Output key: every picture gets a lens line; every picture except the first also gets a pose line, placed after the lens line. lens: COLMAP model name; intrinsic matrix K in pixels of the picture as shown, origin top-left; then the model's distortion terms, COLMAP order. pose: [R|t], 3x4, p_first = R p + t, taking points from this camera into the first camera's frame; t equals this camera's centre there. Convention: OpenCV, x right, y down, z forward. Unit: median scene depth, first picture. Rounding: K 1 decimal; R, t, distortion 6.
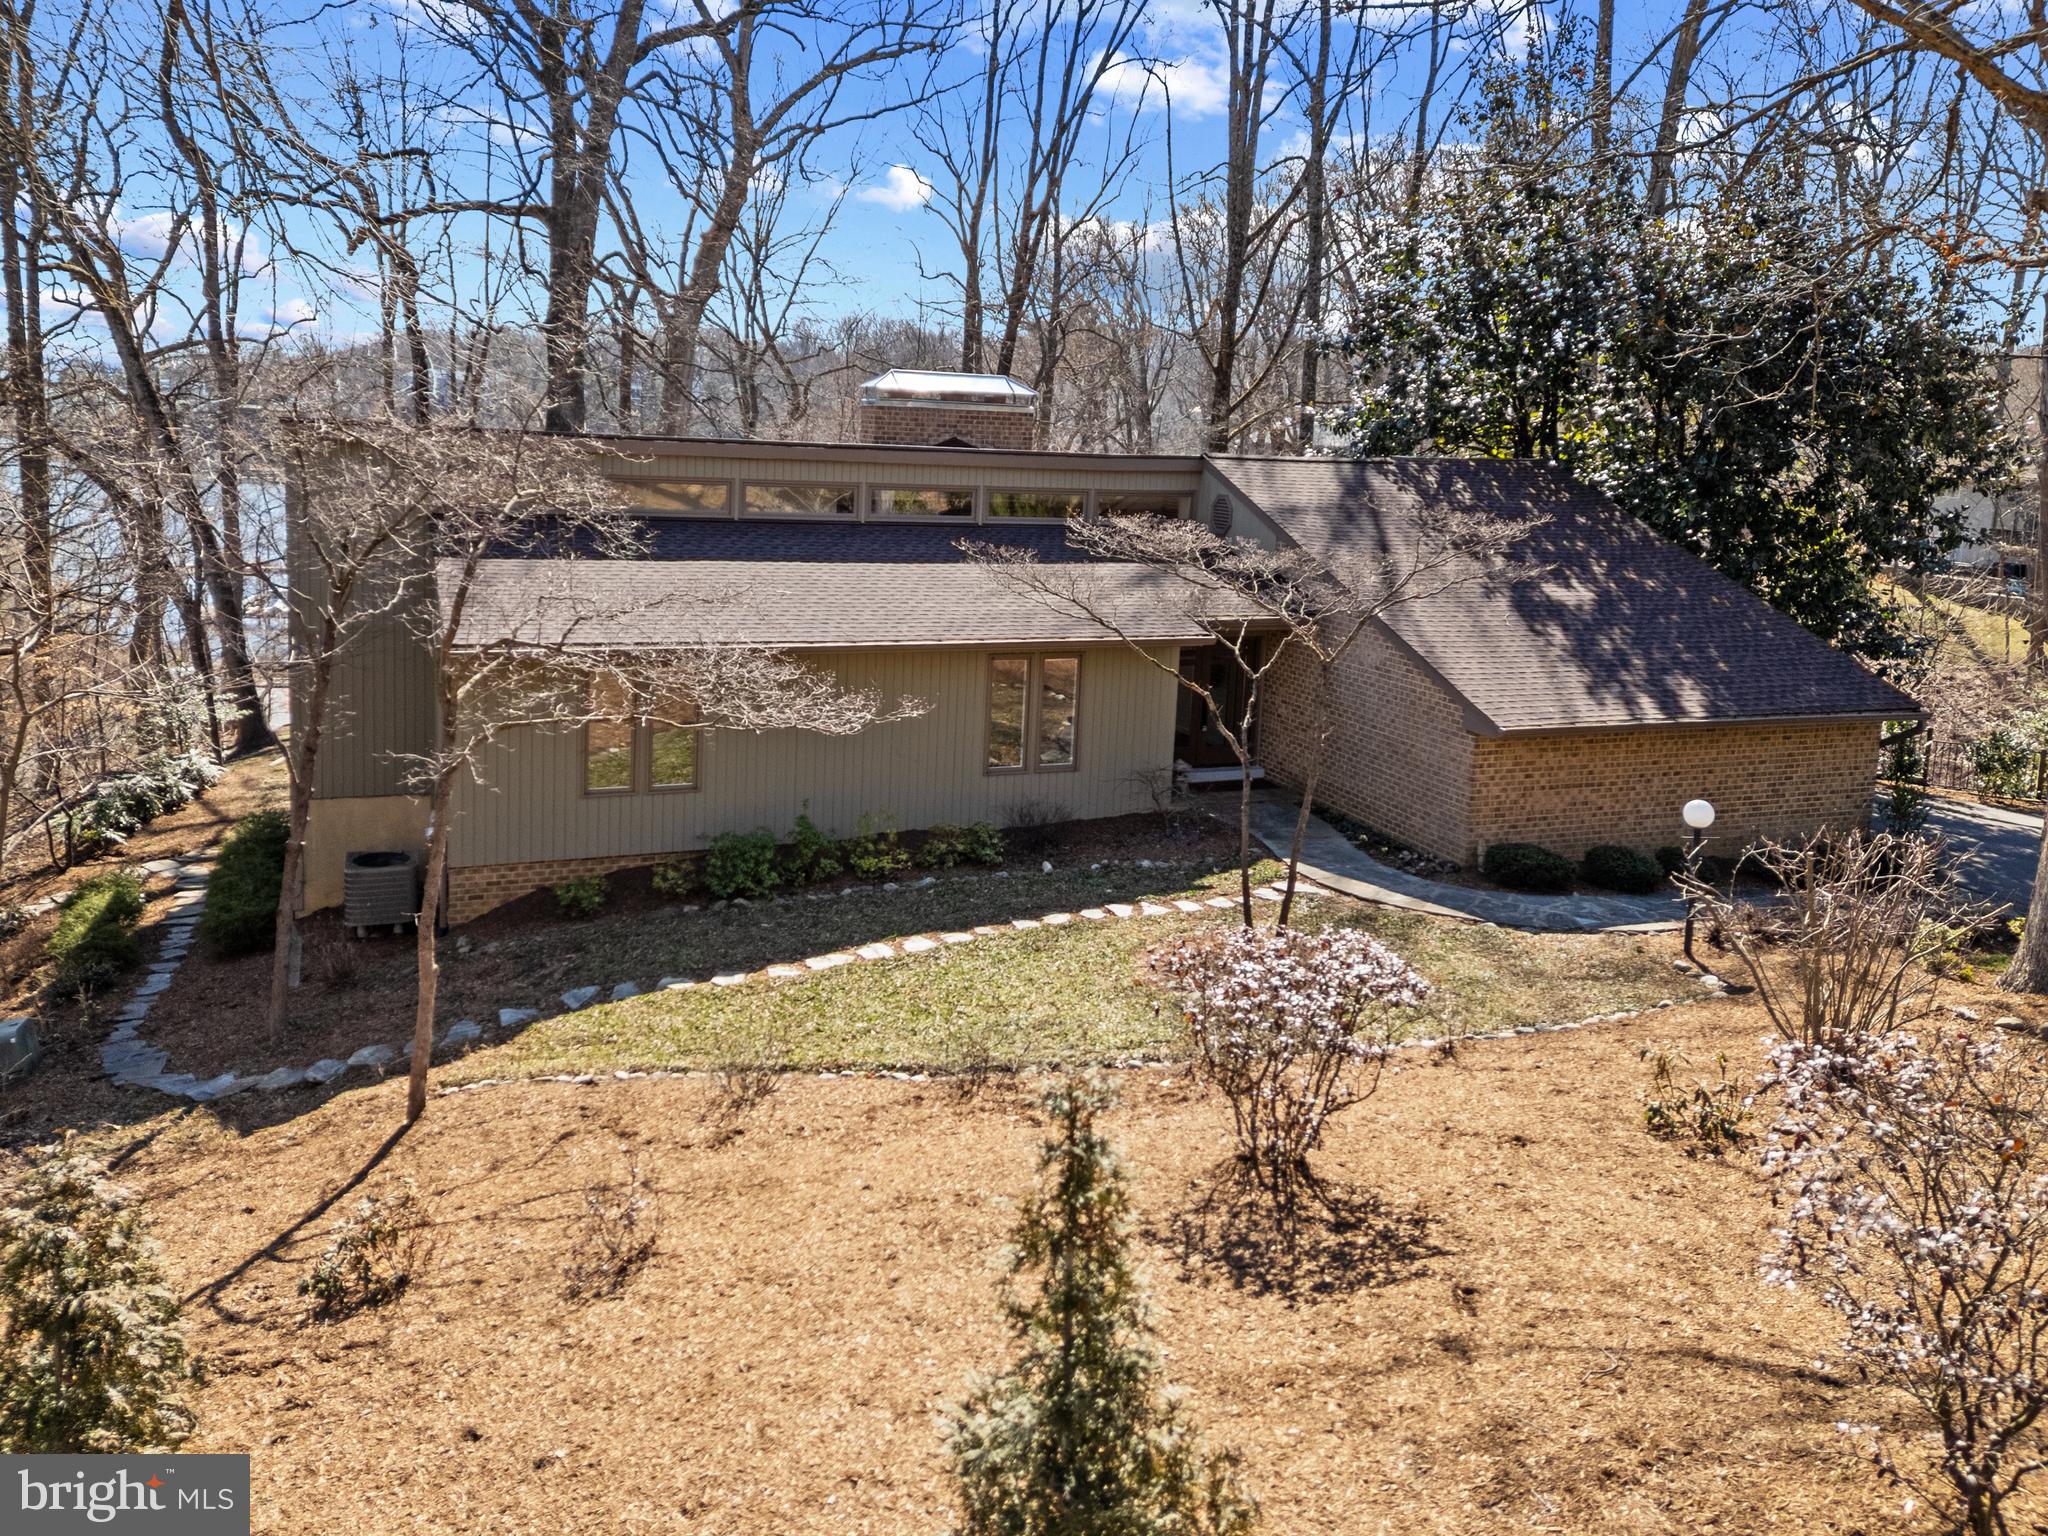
lens RADIAL K [[1482.0, 0, 1025.1], [0, 1482.0, 729.4], [0, 0, 1]] dist [0.076567, -0.084494]
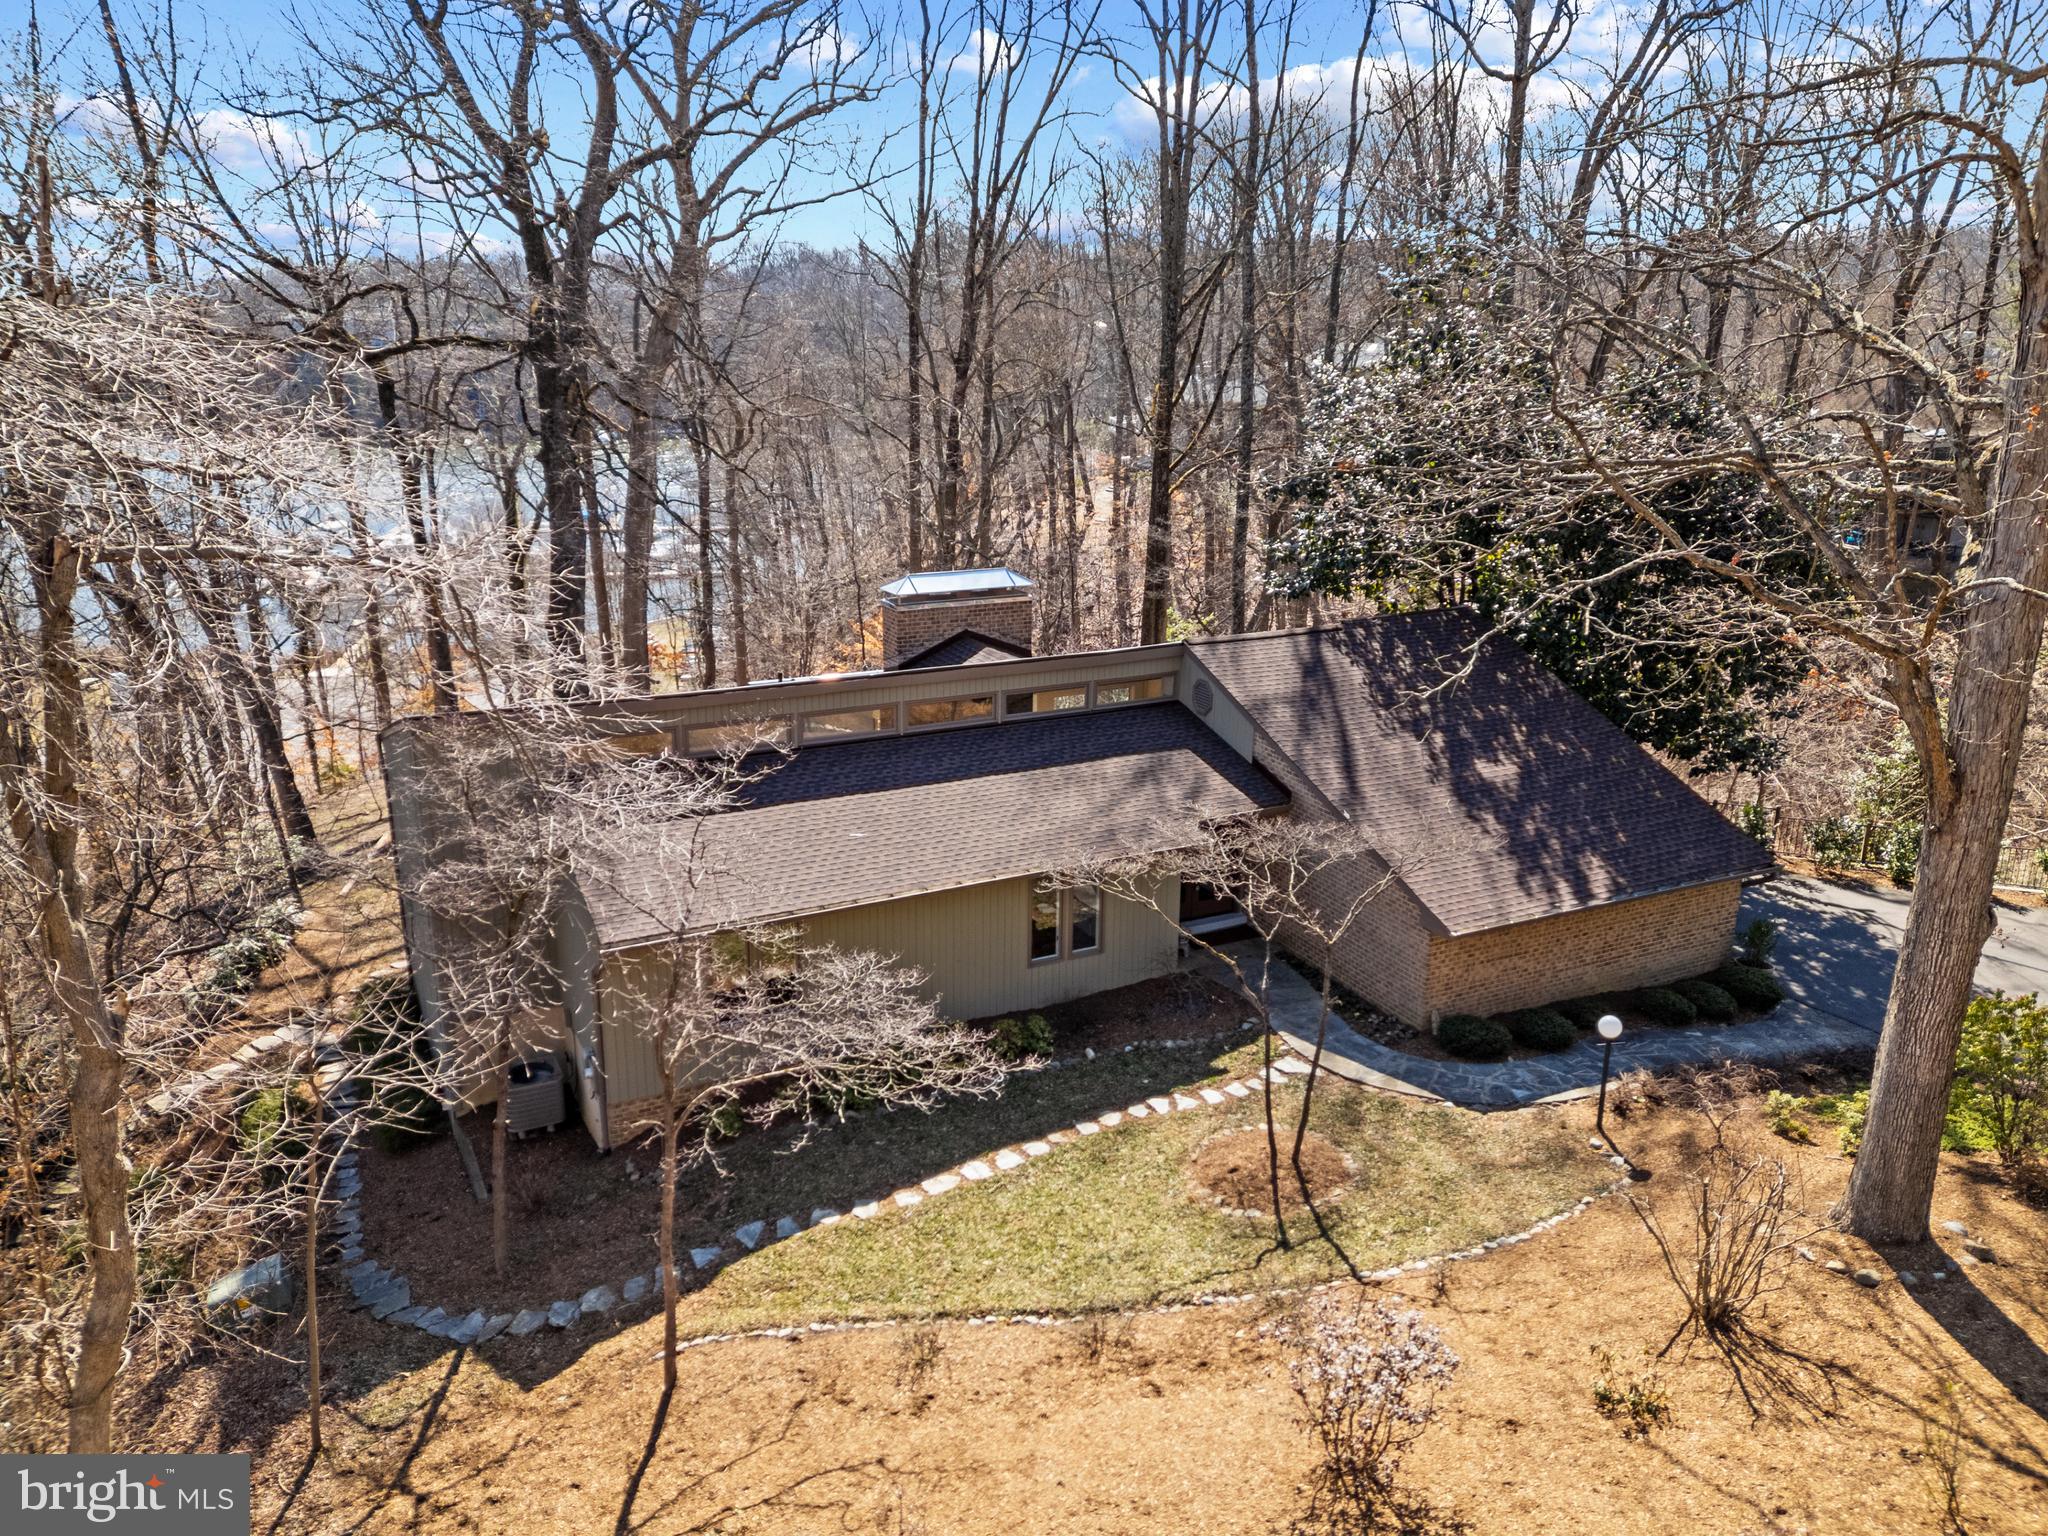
lens RADIAL K [[1478.8, 0, 1002.2], [0, 1478.8, 770.1], [0, 0, 1]] dist [0.036414, -0.007494]
pose [[0.995936, -0.060788, 0.066454, -0.138888], [0.048385, 0.983471, 0.174480, -0.395976], [-0.075962, -0.170555, 0.982416, -0.175604]]
